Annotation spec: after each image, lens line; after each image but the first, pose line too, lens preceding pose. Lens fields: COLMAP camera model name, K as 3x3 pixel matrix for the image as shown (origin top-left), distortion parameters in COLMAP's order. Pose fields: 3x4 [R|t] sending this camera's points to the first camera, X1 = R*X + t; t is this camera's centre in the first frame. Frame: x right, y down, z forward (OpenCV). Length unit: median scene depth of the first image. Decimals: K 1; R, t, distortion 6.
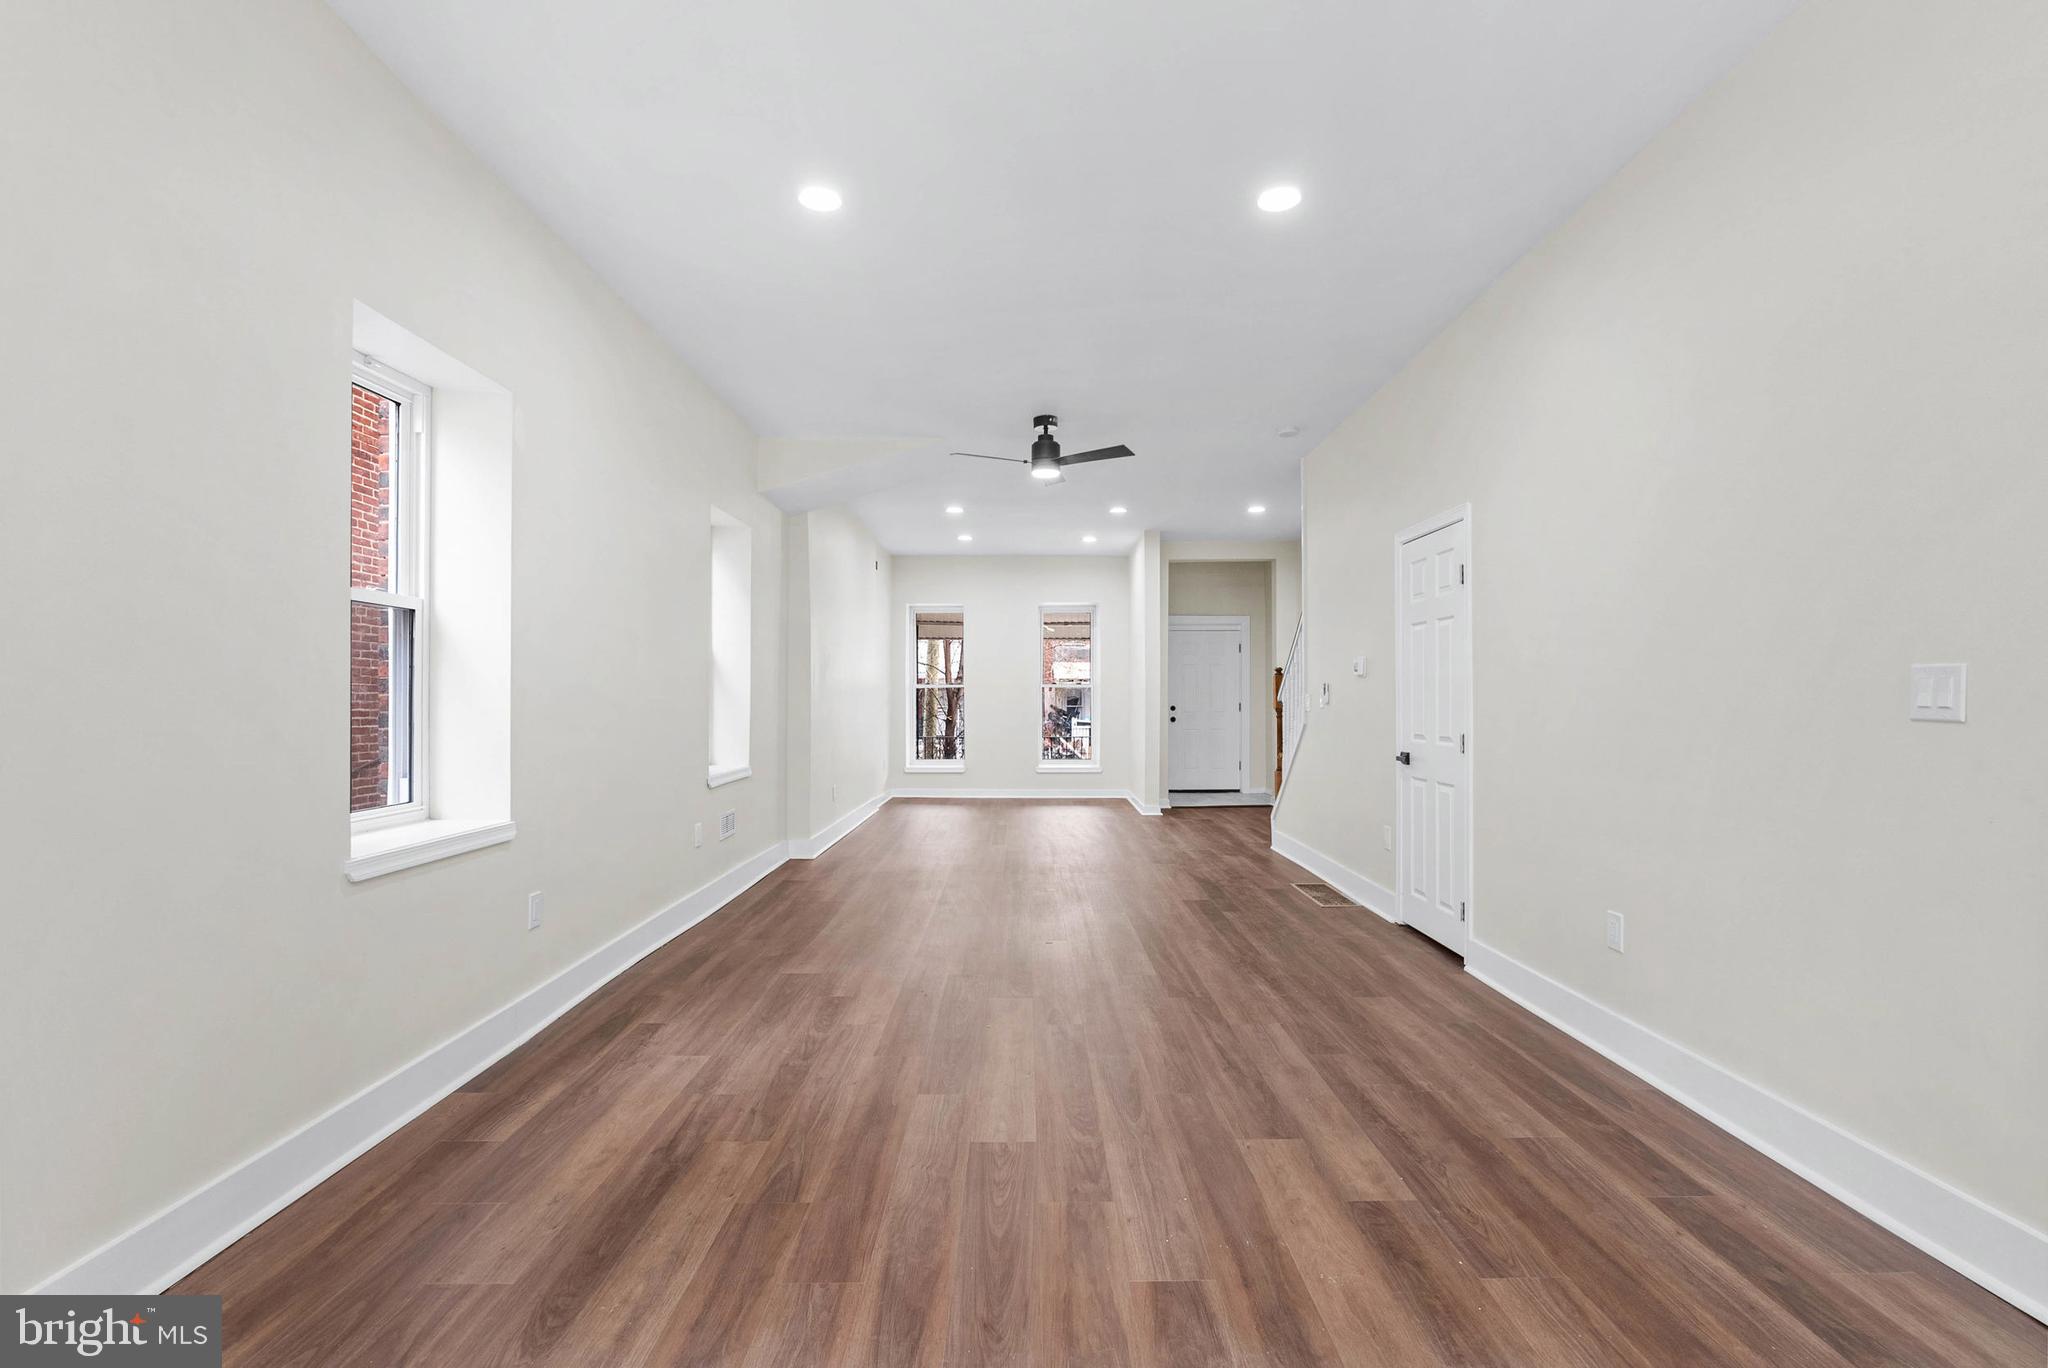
lens RADIAL K [[927.2, 0, 1027.4], [0, 927.2, 697.8], [0, 0, 1]] dist [-0.005615, 0.000573]
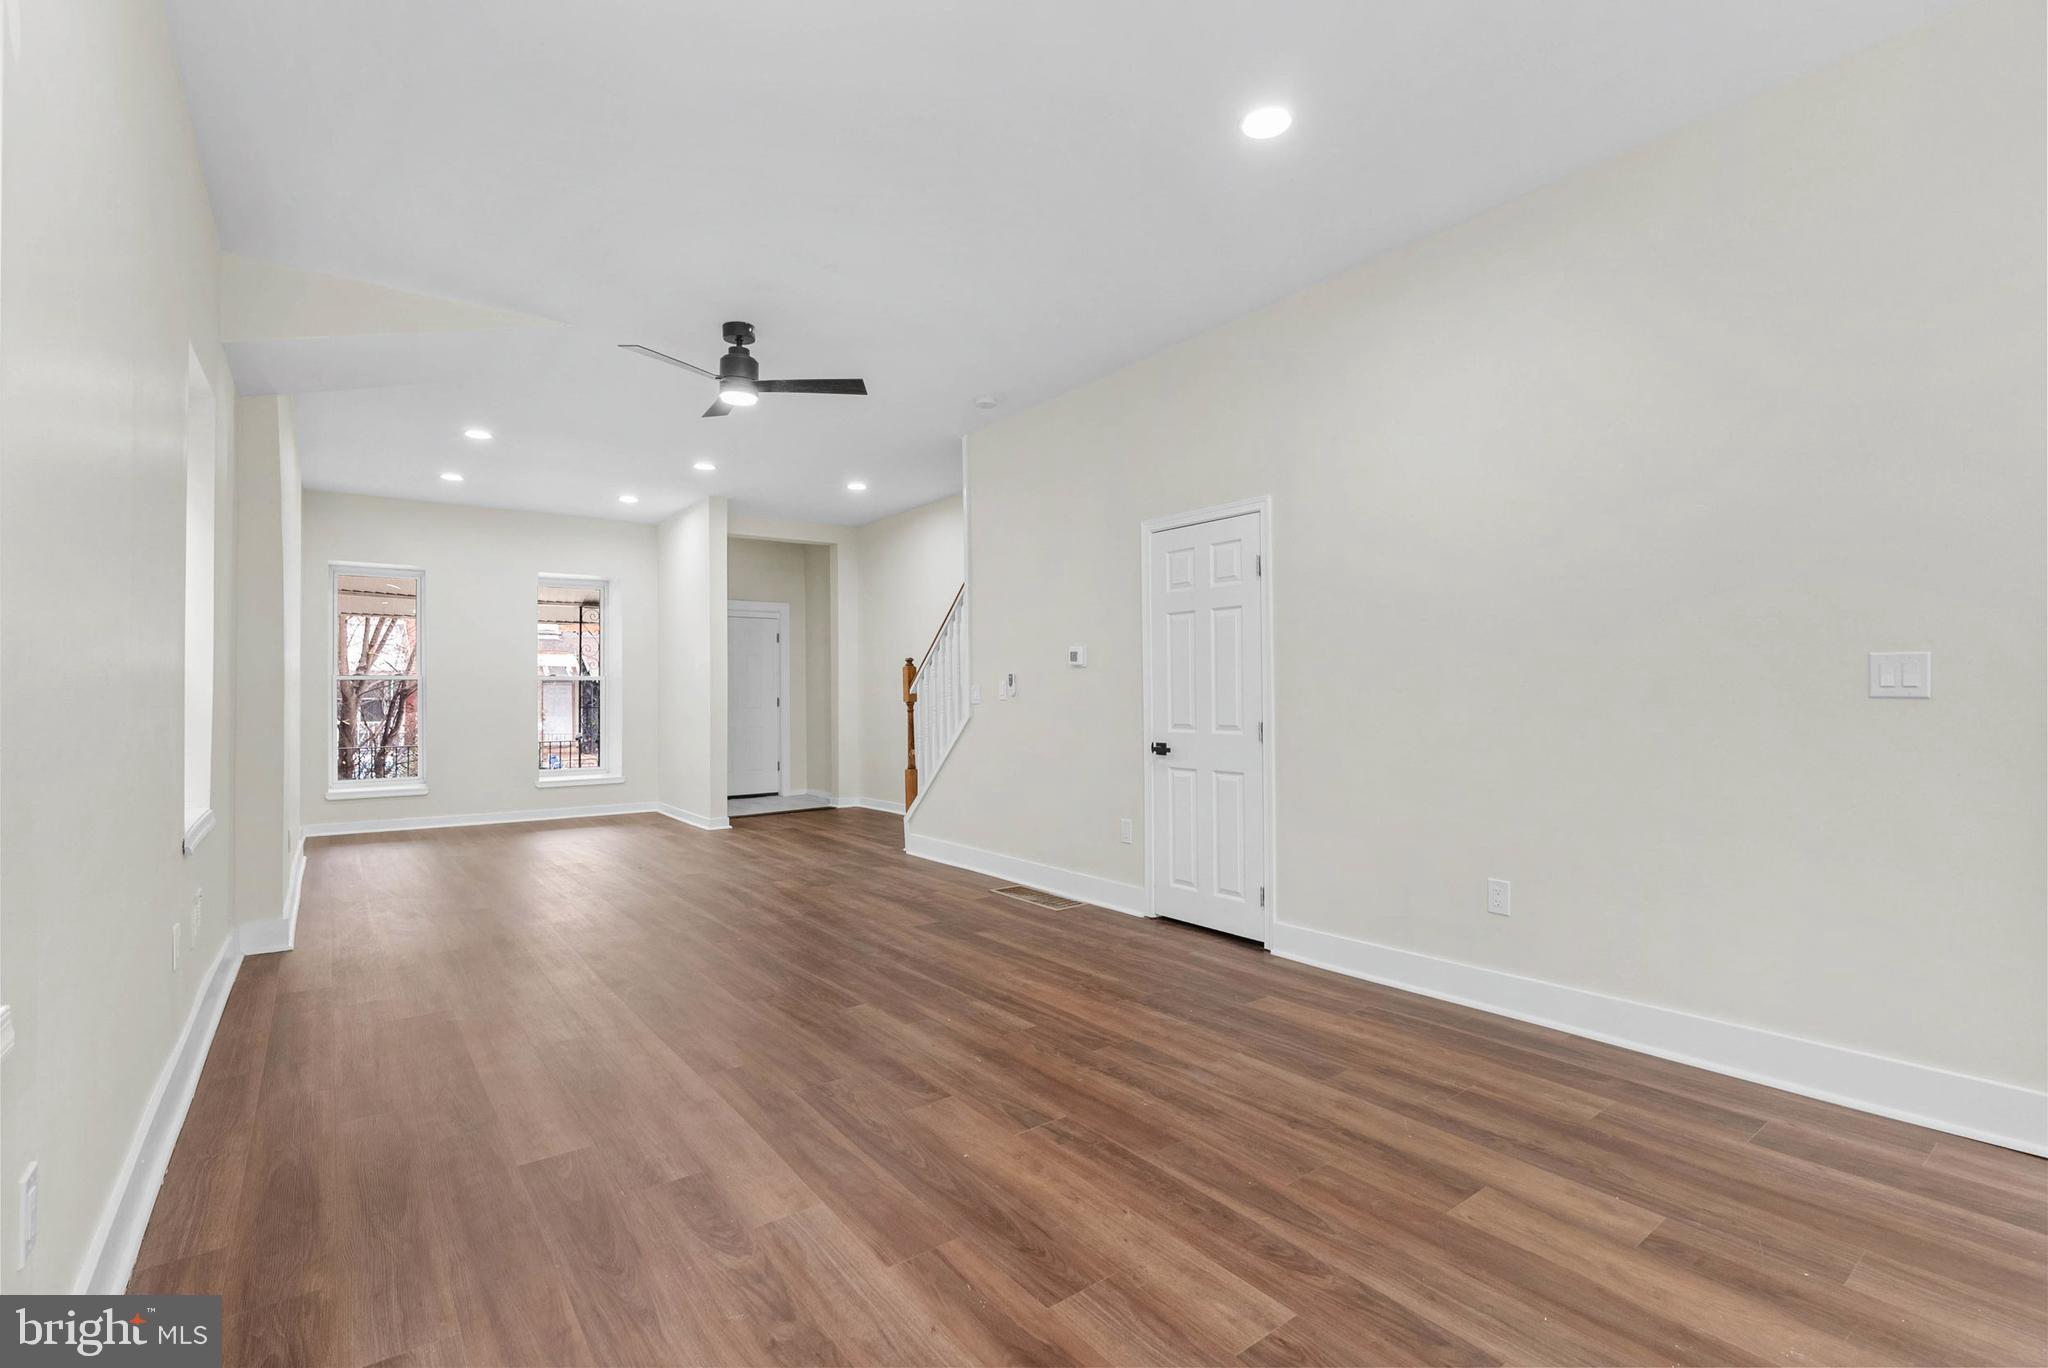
lens RADIAL K [[923.3, 0, 1024.0], [0, 923.3, 684.0], [0, 0, 1]] dist [-0.009006, 0.001004]
pose [[0.798781, 0.001793, 0.601620, -0.369392], [0.005235, 0.999937, -0.009931, 0.006574], [-0.601600, 0.011082, 0.798721, 0.366184]]
